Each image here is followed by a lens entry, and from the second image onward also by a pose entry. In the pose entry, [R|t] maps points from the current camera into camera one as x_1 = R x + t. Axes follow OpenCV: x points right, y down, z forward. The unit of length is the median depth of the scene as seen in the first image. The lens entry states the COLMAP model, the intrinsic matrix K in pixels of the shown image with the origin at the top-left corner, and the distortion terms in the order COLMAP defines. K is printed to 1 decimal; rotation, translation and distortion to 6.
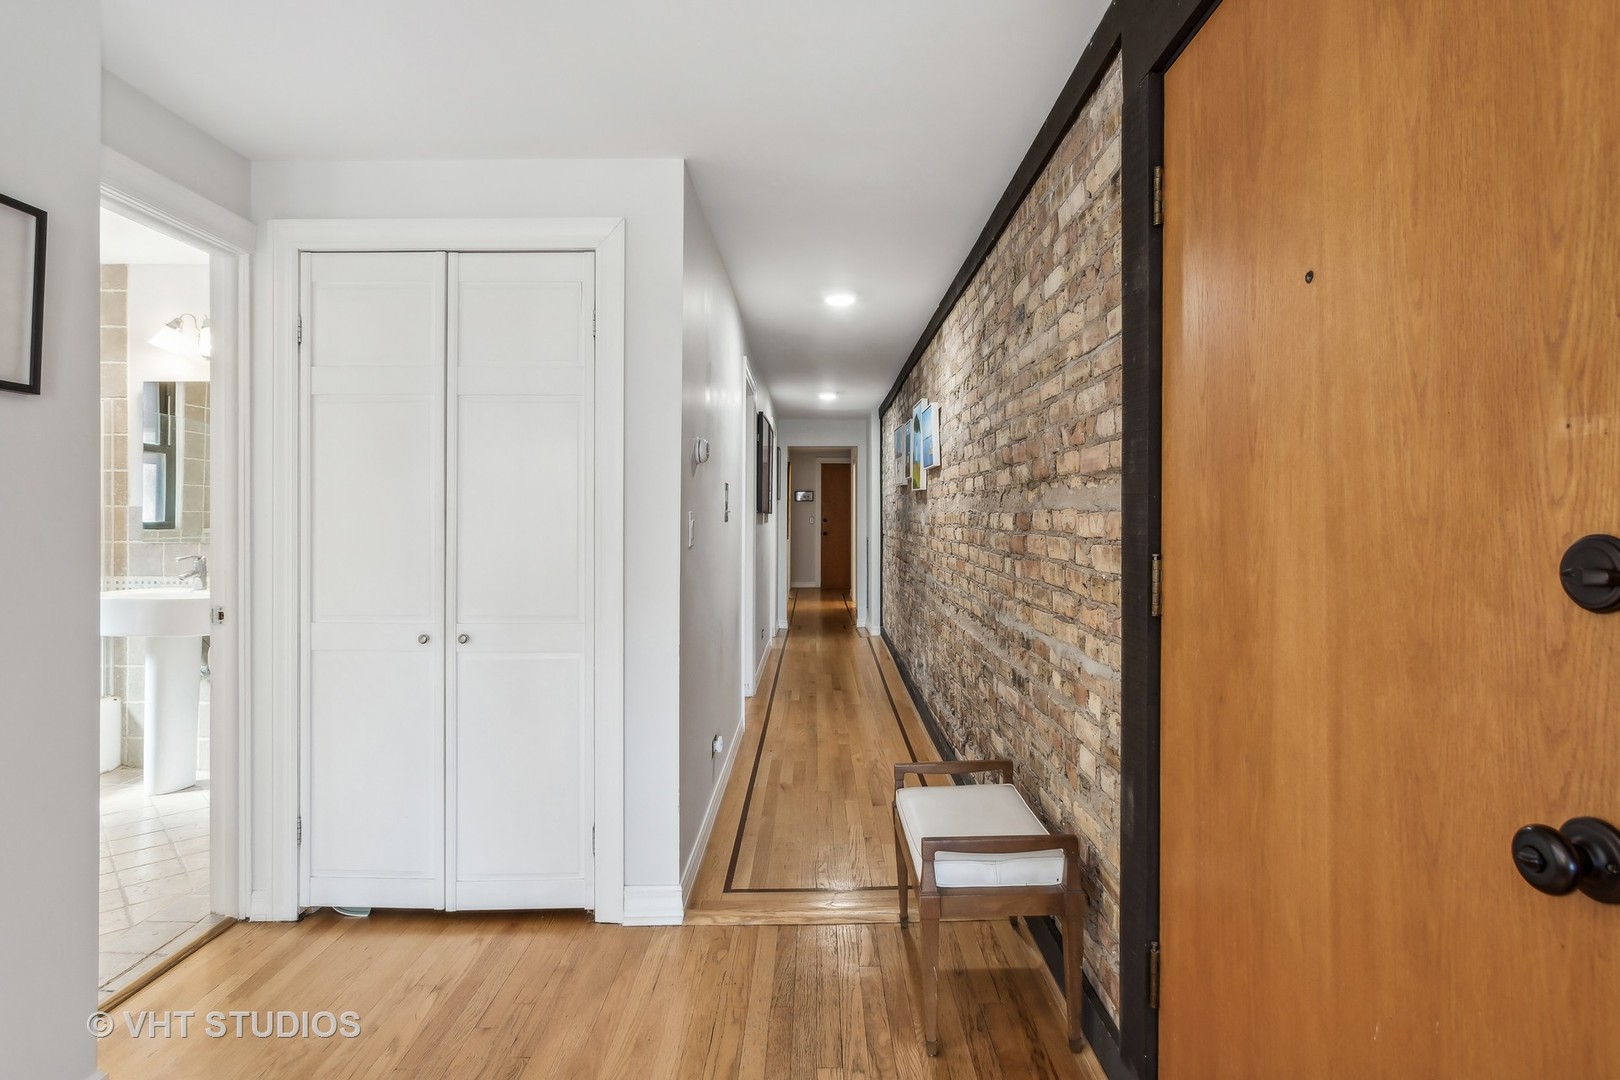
lens RADIAL K [[816.3, 0, 804.1], [0, 816.3, 516.7], [0, 0, 1]] dist [-0.002633, 0.000600]
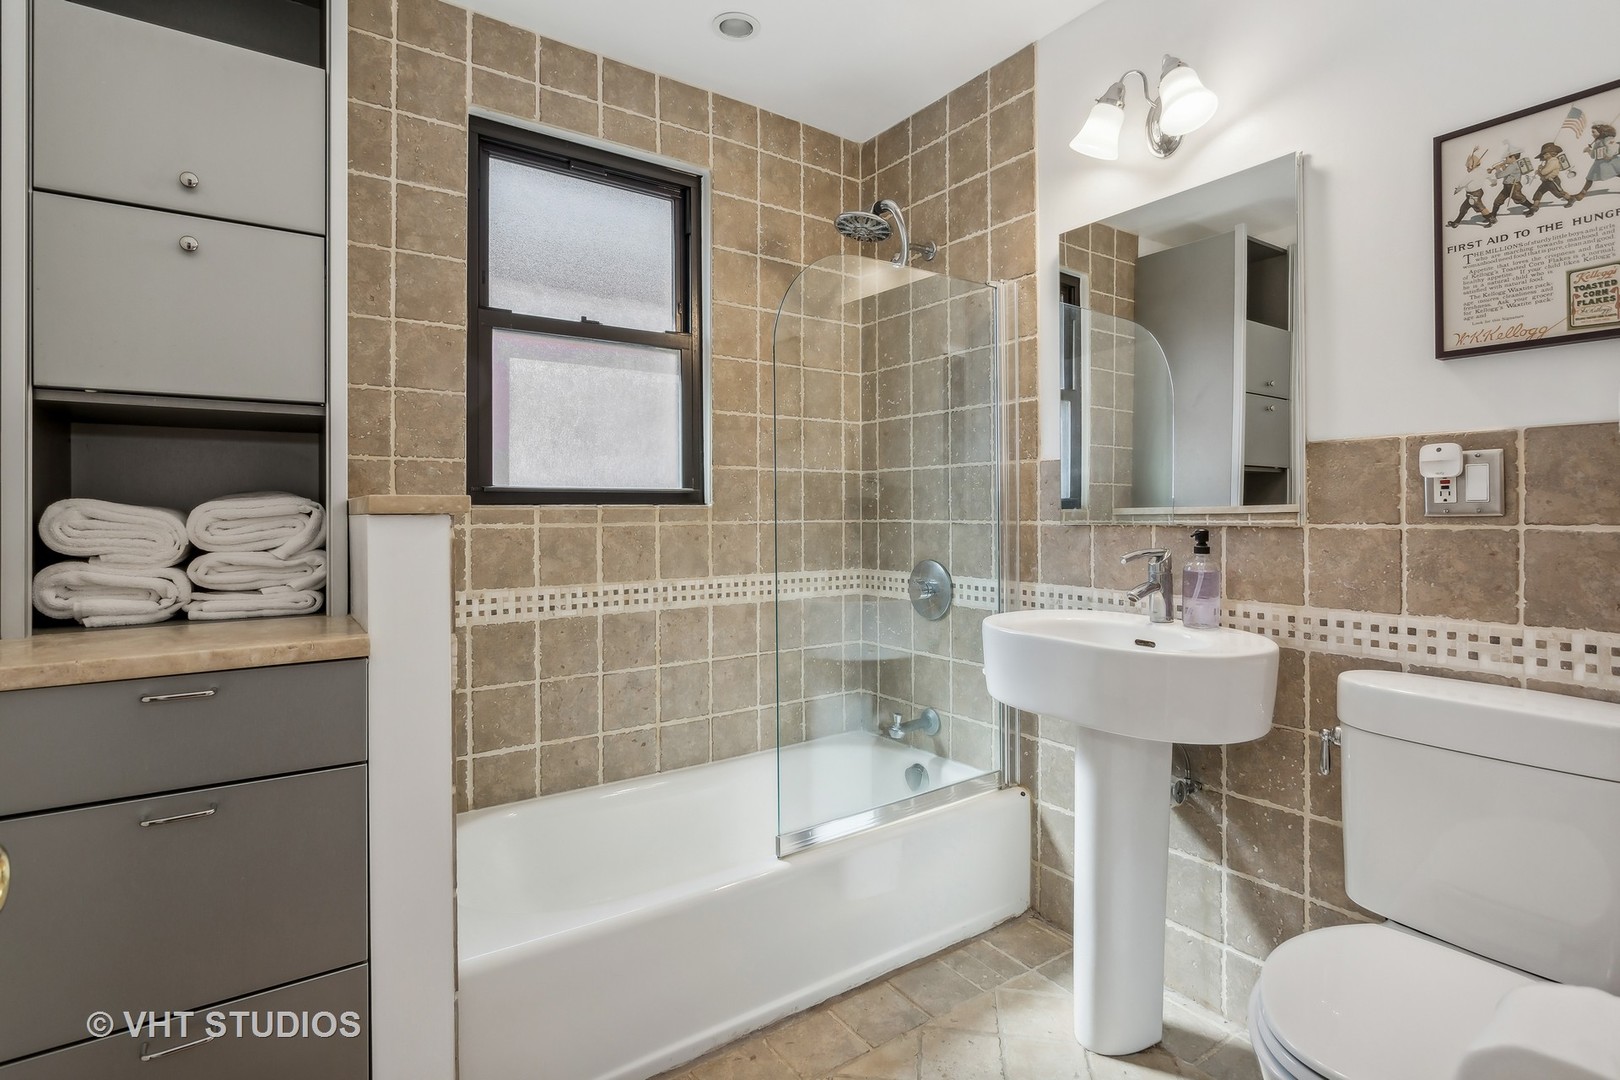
lens RADIAL K [[816.3, 0, 810.7], [0, 816.3, 511.2], [0, 0, 1]] dist [-0.002633, 0.000600]
pose [[0.594131, -0.003979, -0.804359, -0.463244], [0.005752, 0.999983, -0.000698, 0.022022], [0.804348, -0.004212, 0.594144, 0.529628]]
